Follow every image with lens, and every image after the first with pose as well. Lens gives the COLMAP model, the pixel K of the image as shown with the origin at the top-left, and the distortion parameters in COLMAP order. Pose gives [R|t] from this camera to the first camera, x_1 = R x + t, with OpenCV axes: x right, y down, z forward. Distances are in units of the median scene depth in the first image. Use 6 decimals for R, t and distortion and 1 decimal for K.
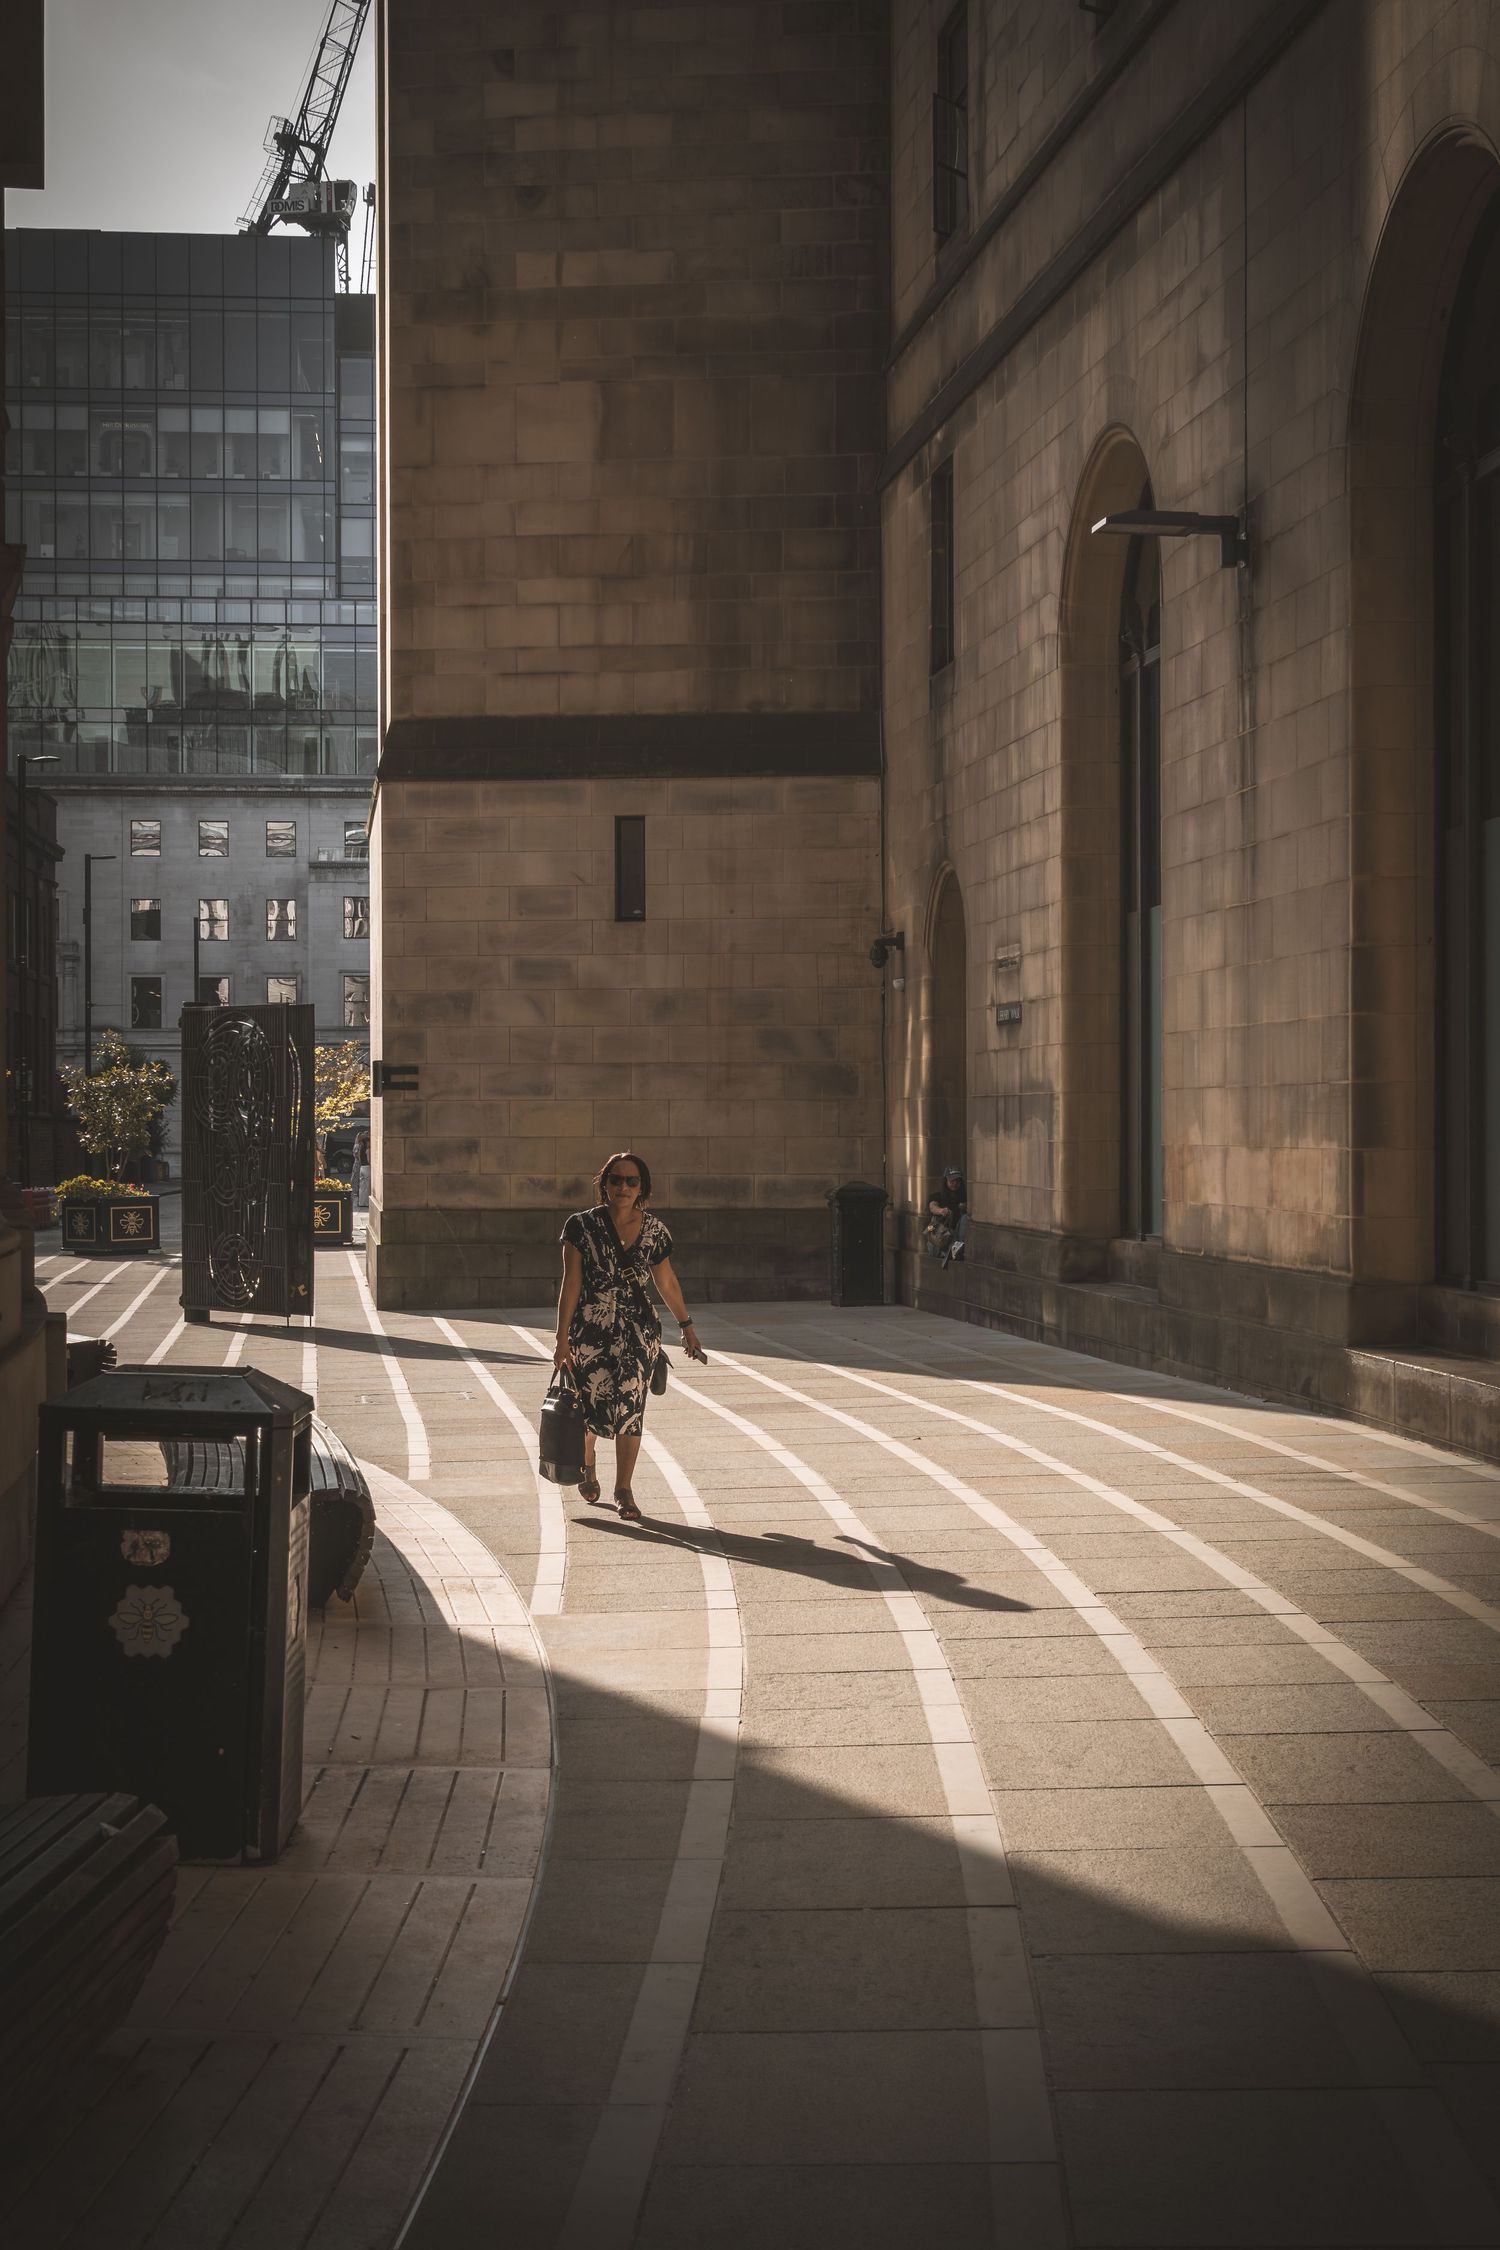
lens RADIAL K [[3130.4, 0, 750.4], [0, 3130.4, 1141.2], [0, 0, 1]] dist [0.003521, 0.000000]
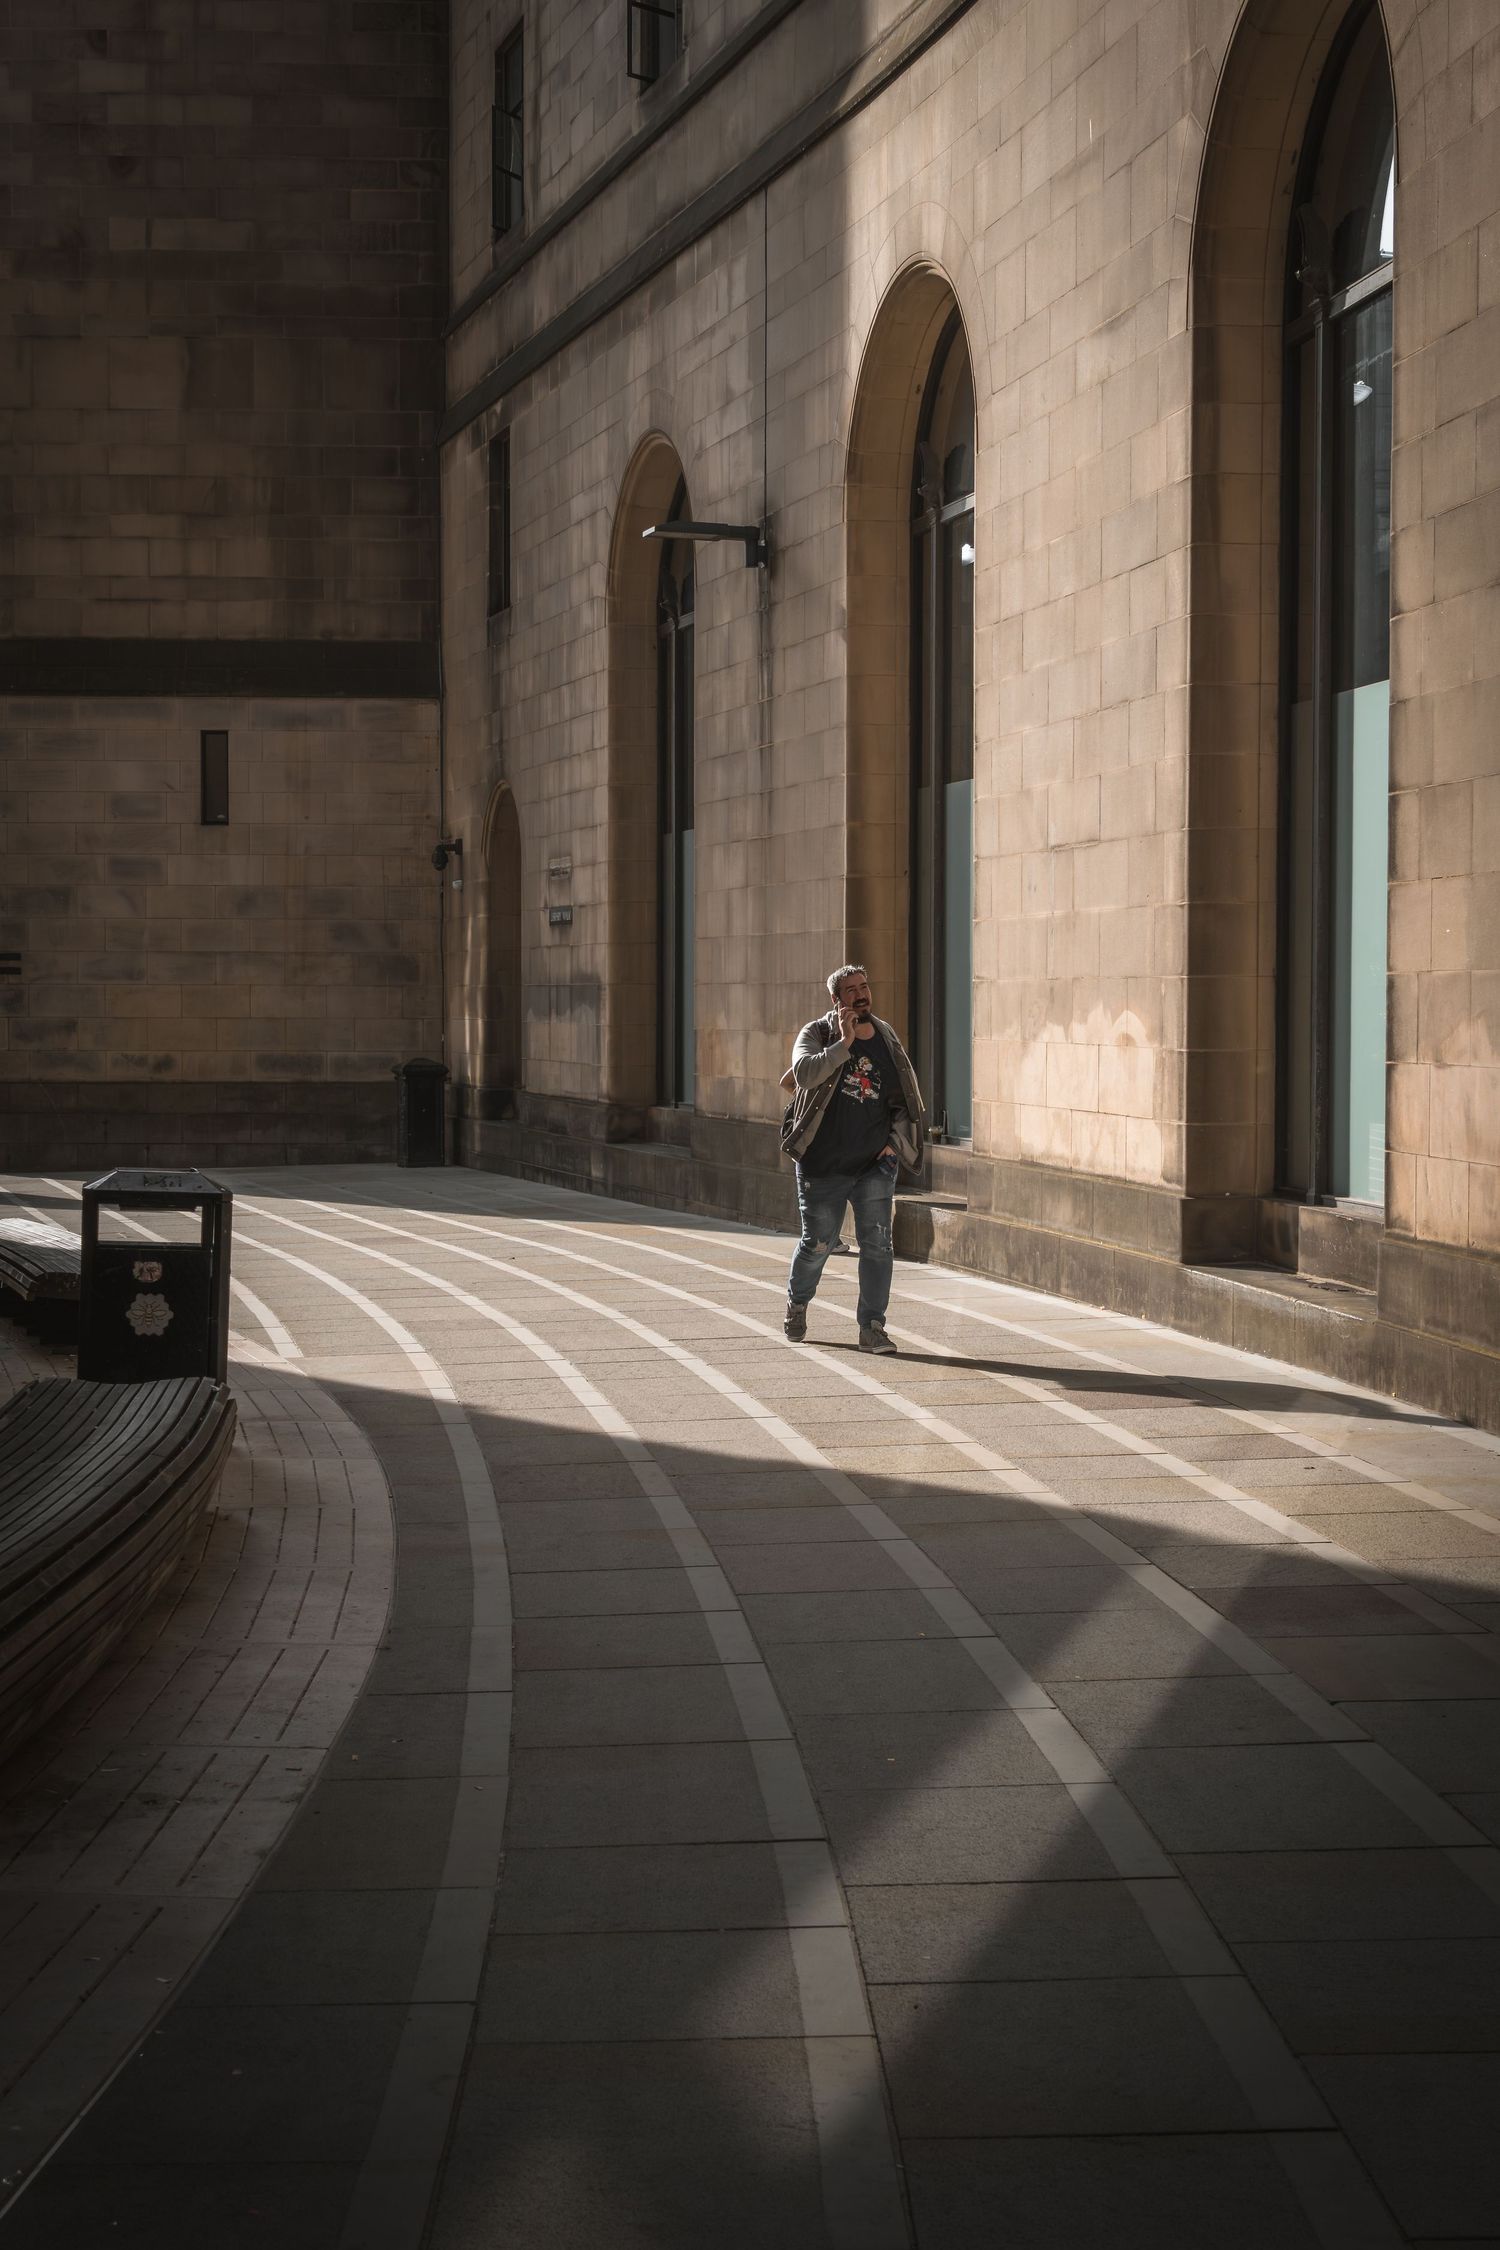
lens RADIAL K [[3141.8, 0, 752.0], [0, 3141.8, 1123.3], [0, 0, 1]] dist [0.037163, 0.000000]
pose [[0.987464, -0.001025, 0.157842, -0.031265], [-0.004281, 0.999437, 0.033273, -0.002301], [-0.157787, -0.033531, 0.986904, -0.169783]]
